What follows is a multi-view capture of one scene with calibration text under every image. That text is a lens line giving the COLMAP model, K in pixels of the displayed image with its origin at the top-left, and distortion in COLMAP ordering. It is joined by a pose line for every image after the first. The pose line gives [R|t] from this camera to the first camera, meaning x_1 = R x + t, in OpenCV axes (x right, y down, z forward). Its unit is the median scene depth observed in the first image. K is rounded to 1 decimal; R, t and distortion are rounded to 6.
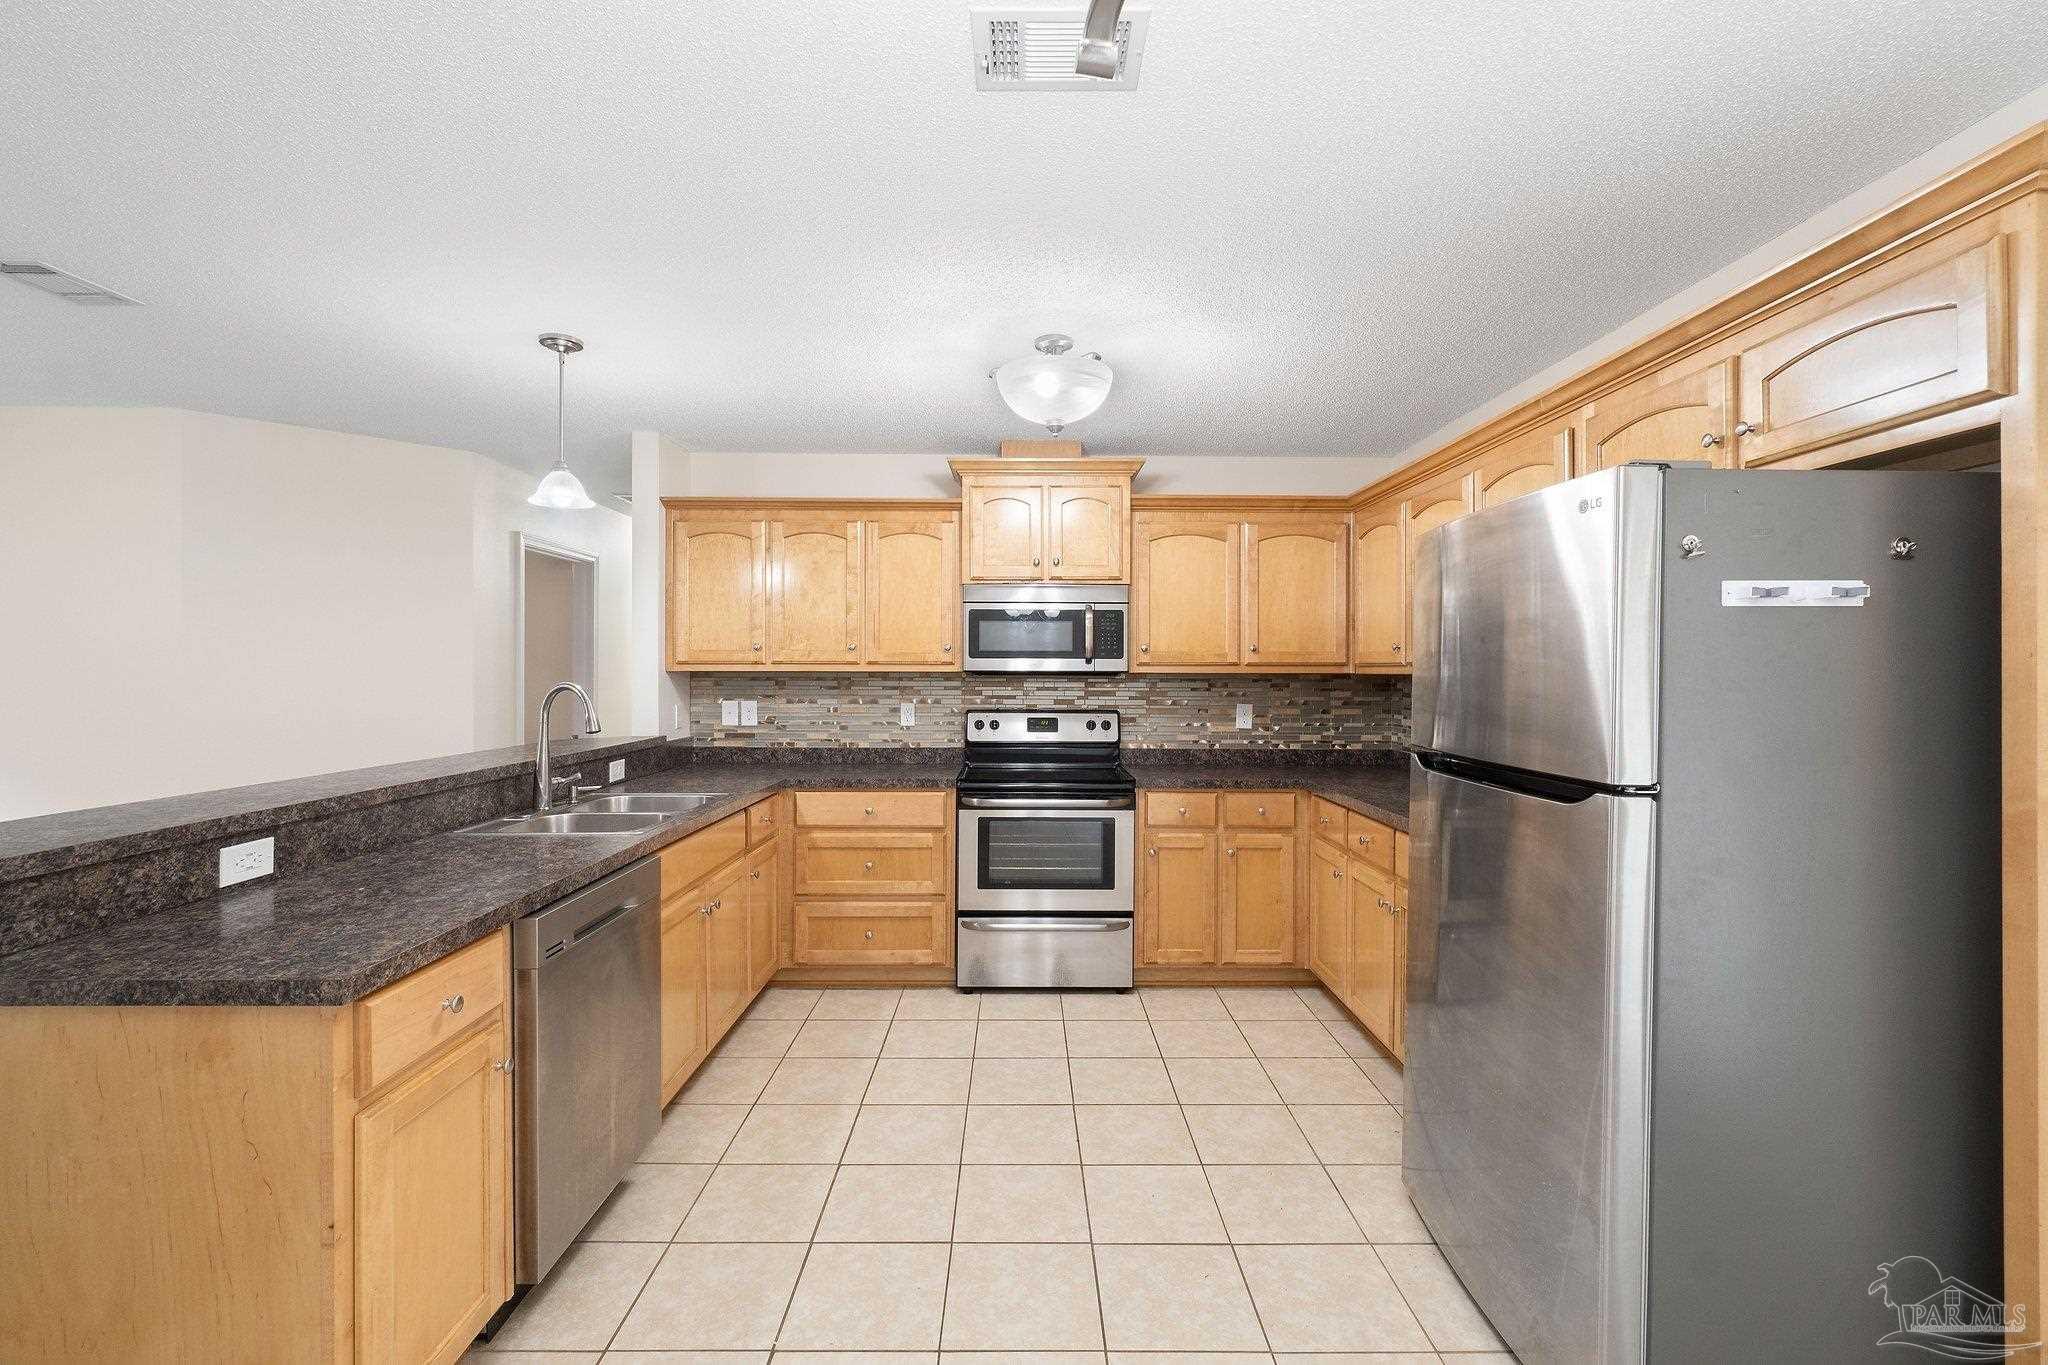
lens RADIAL K [[879.8, 0, 1029.8], [0, 879.8, 673.7], [0, 0, 1]] dist [-0.007265, 0.001956]
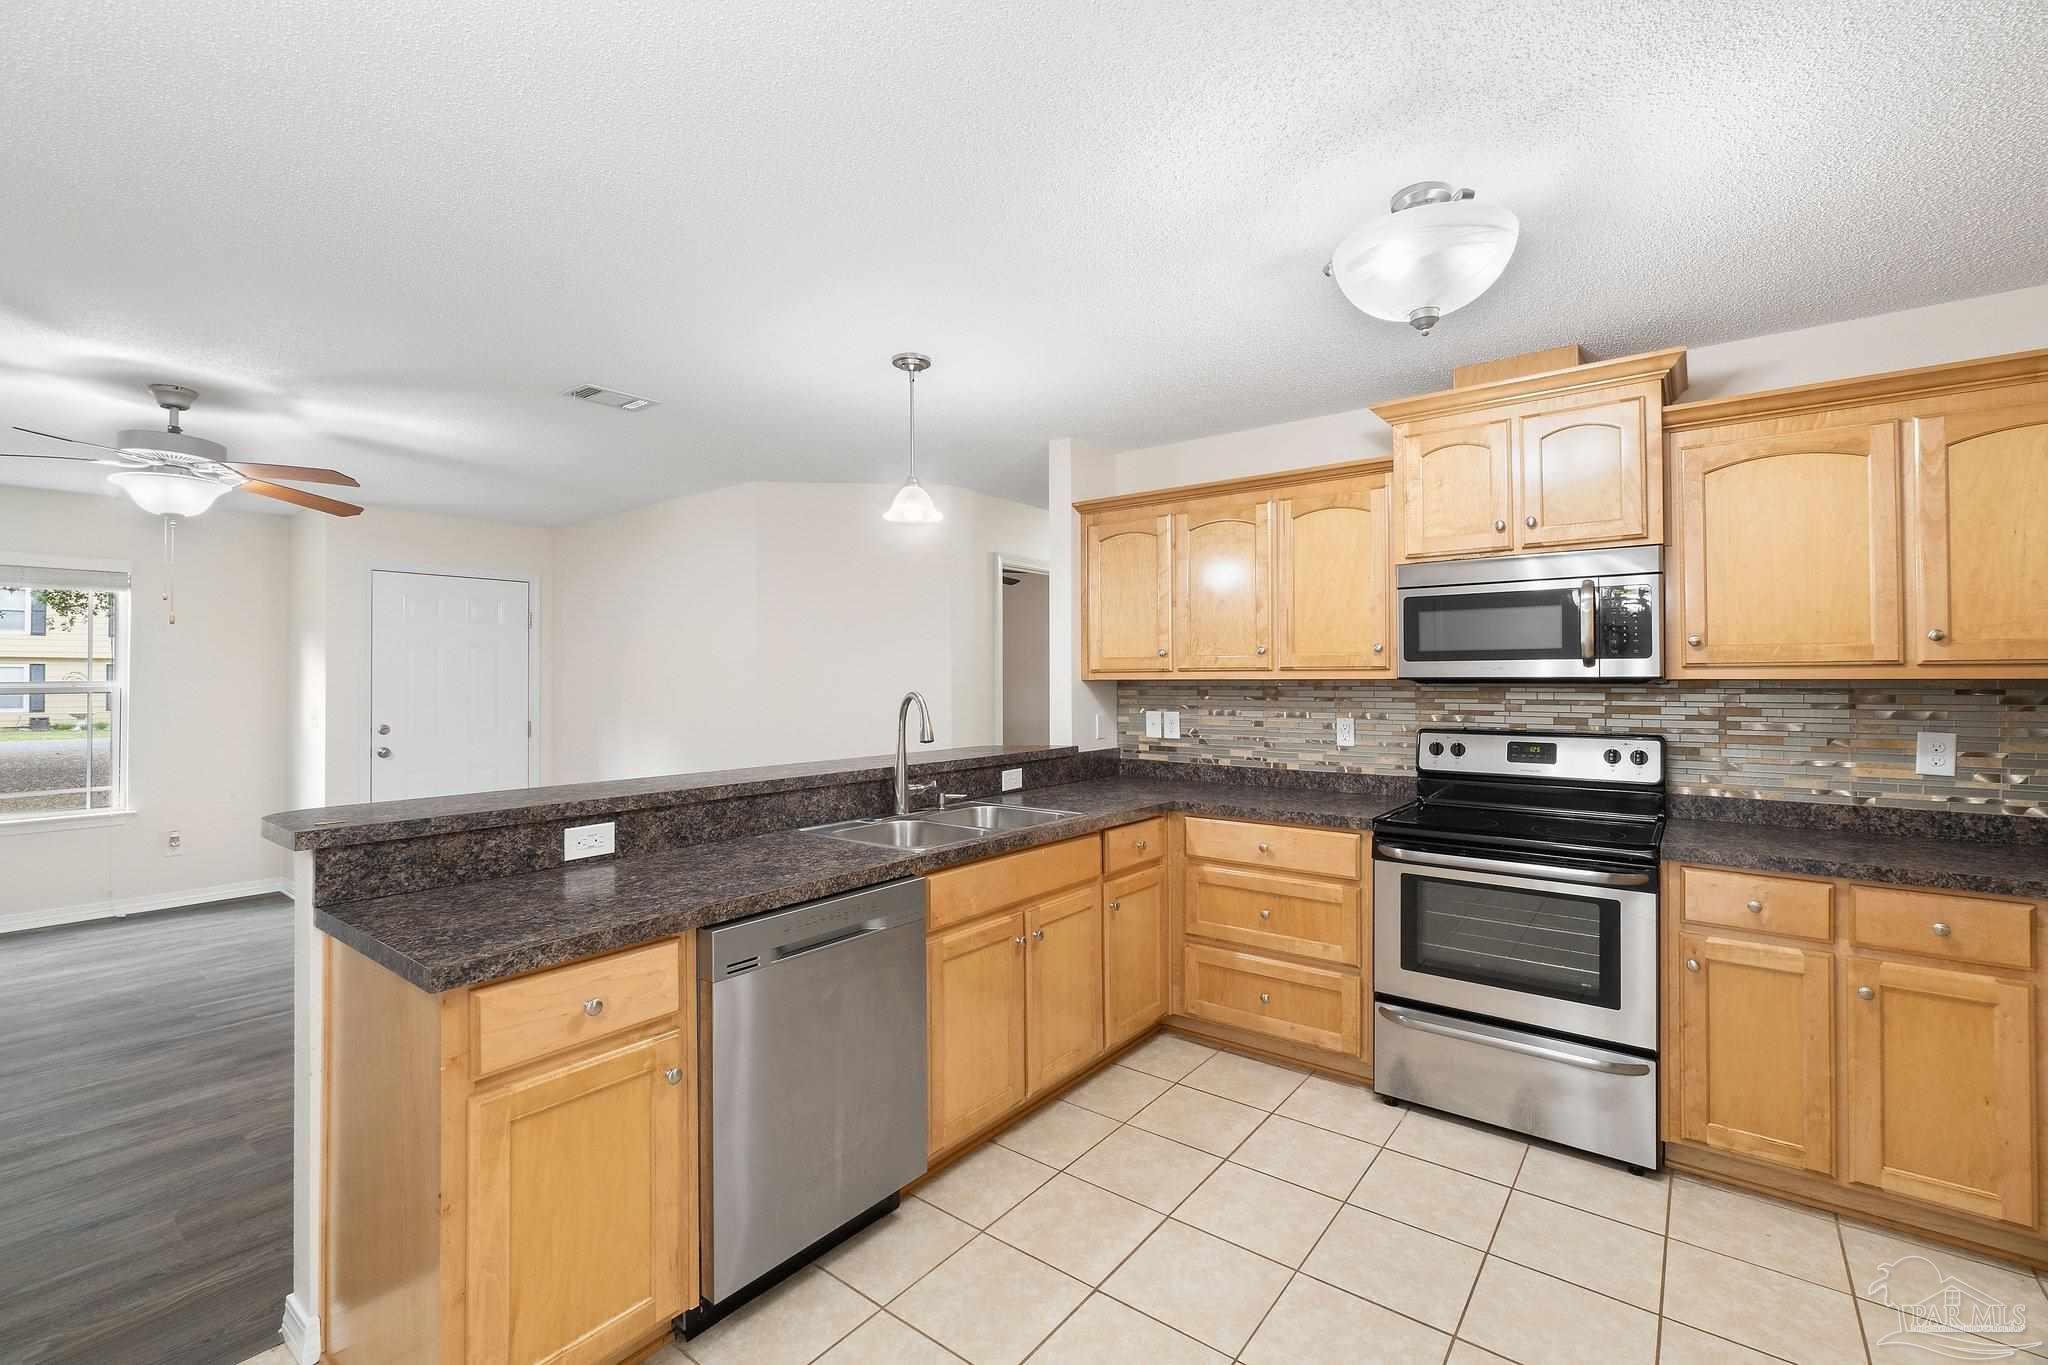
lens RADIAL K [[879.8, 0, 1024.0], [0, 879.8, 670.3], [0, 0, 1]] dist [-0.007265, 0.001956]
pose [[0.782188, -0.011086, -0.622944, 0.156660], [0.002993, 0.999897, -0.014036, -0.000136], [0.623035, 0.009114, 0.782140, 0.208904]]
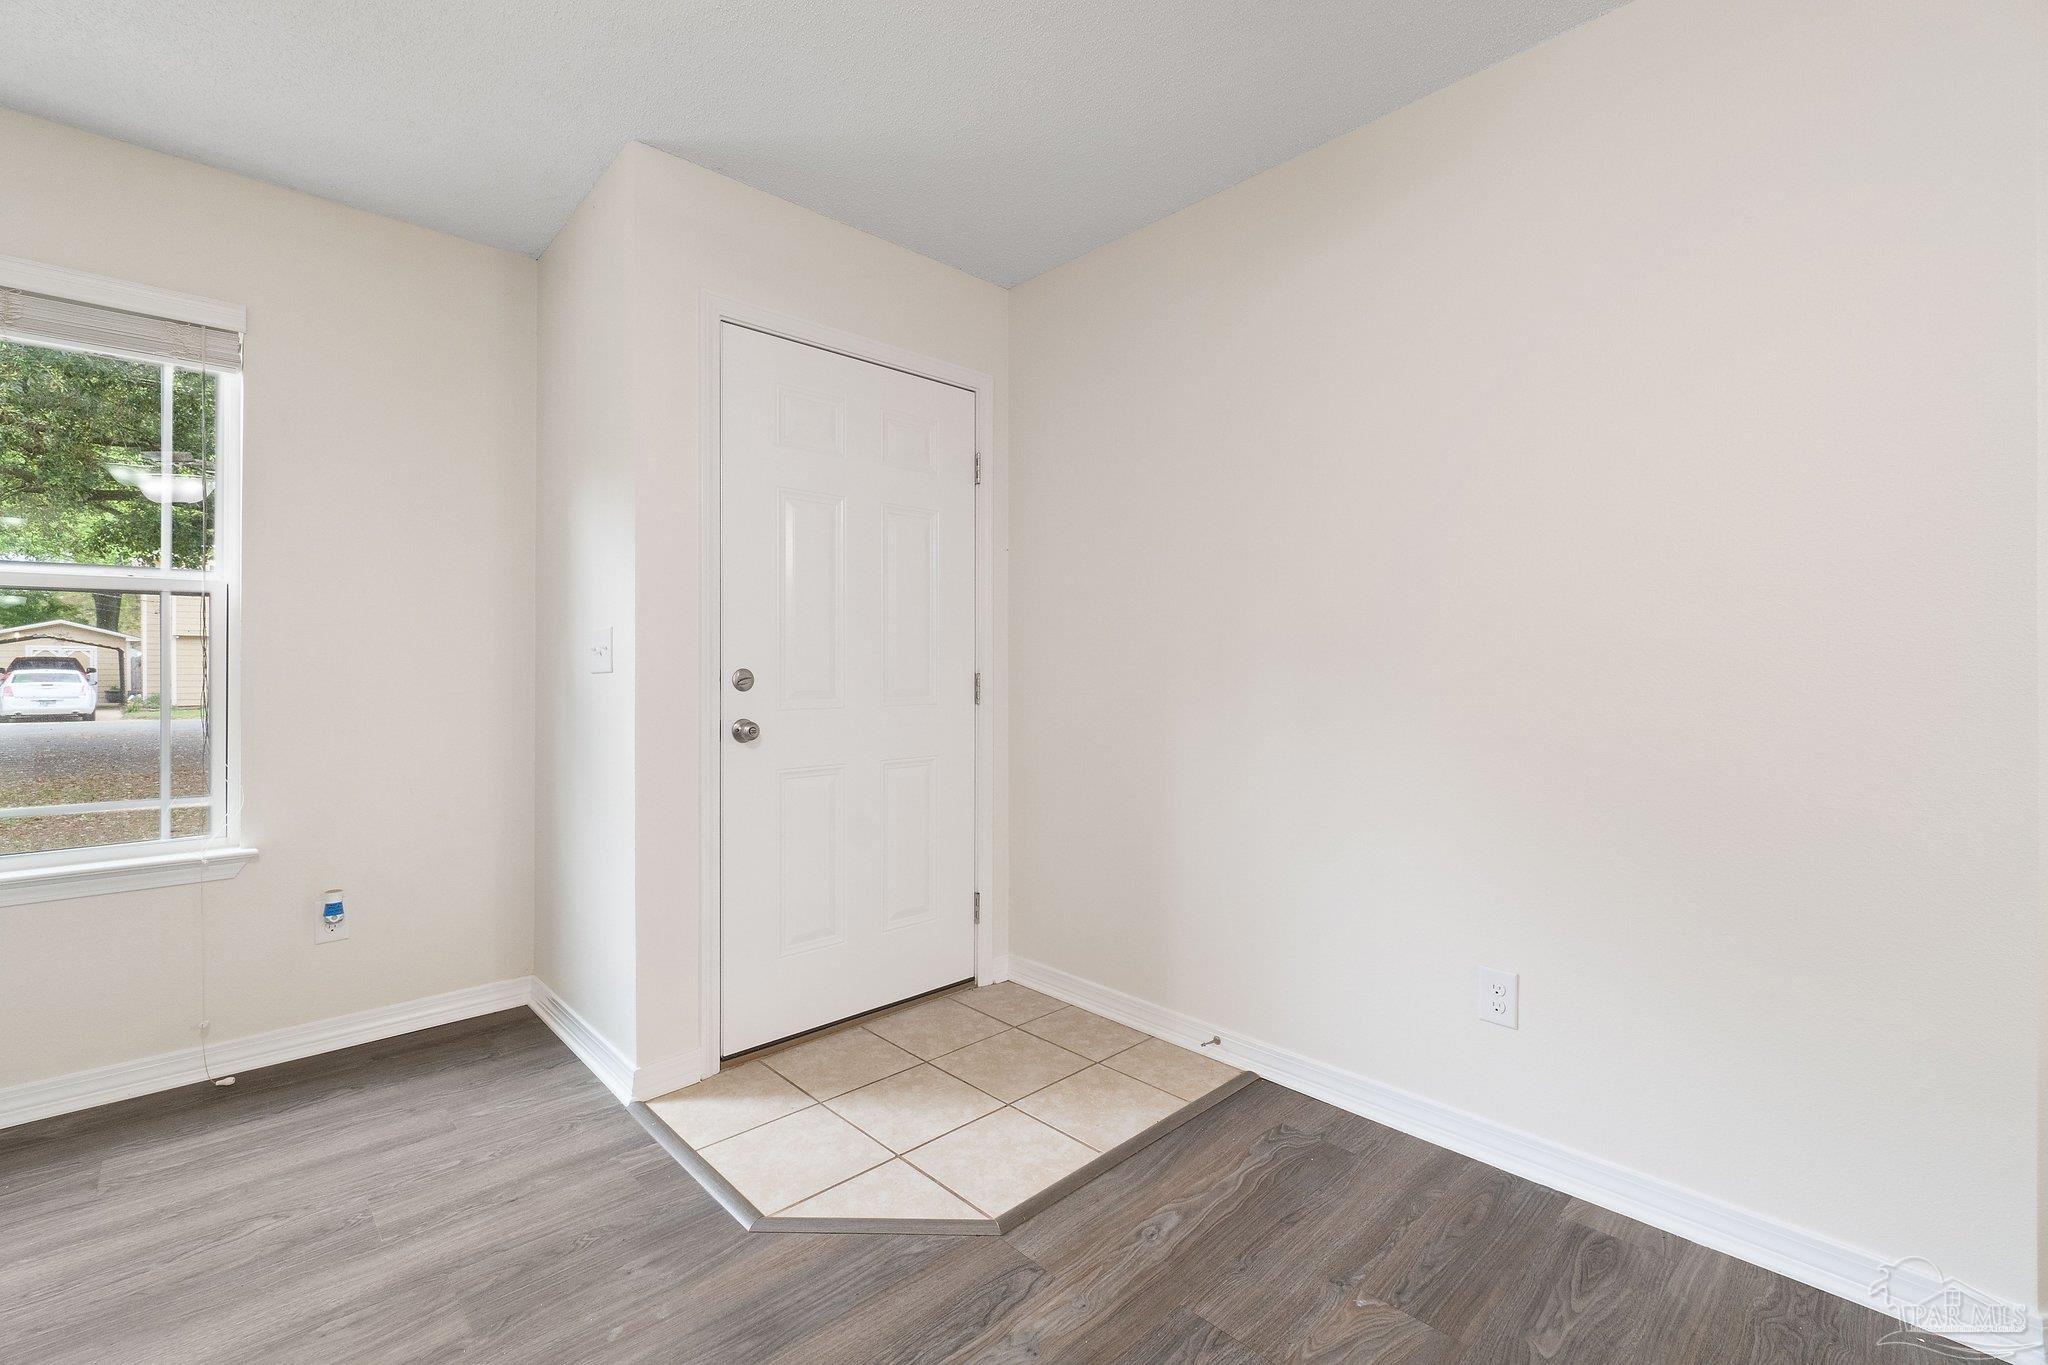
lens RADIAL K [[879.8, 0, 1028.3], [0, 879.8, 671.6], [0, 0, 1]] dist [-0.007265, 0.001956]
pose [[0.685479, -0.001130, -0.728091, -0.945306], [-0.000370, 0.999998, -0.001901, 0.069358], [0.728092, 0.001573, 0.685478, 0.388885]]
